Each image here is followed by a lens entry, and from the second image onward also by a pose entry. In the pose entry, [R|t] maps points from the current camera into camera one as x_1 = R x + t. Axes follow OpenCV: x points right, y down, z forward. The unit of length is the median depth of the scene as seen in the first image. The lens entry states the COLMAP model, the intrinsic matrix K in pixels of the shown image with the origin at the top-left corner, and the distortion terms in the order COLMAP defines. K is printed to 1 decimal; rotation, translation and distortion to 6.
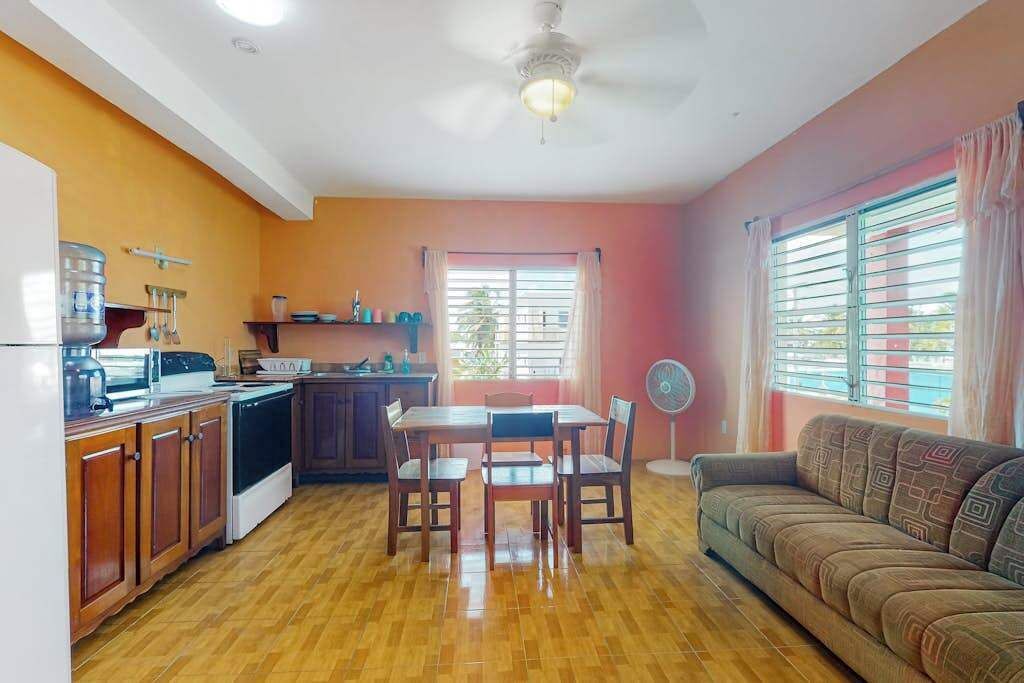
lens RADIAL K [[455.6, 0, 512.4], [0, 455.6, 344.3], [0, 0, 1]] dist [0.000913, 0.000073]
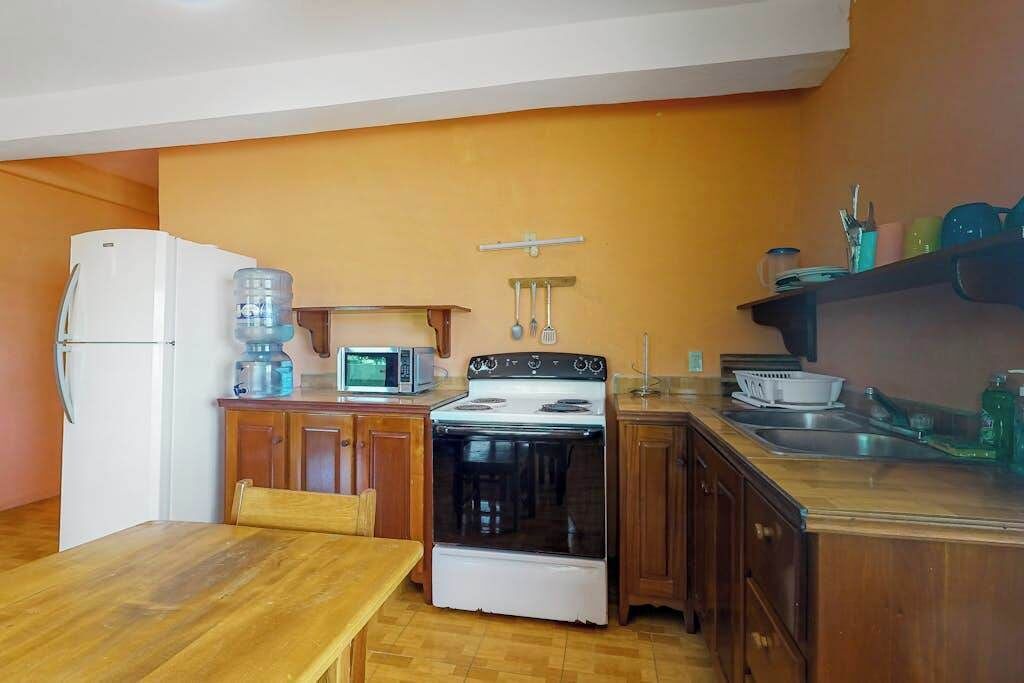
lens RADIAL K [[455.6, 0, 512.4], [0, 455.6, 344.3], [0, 0, 1]] dist [0.000913, 0.000073]
pose [[-0.264754, 0.006066, -0.964297, 0.094243], [-0.004702, 0.999960, 0.007582, -0.006076], [0.964305, 0.006541, -0.264715, 1.411237]]
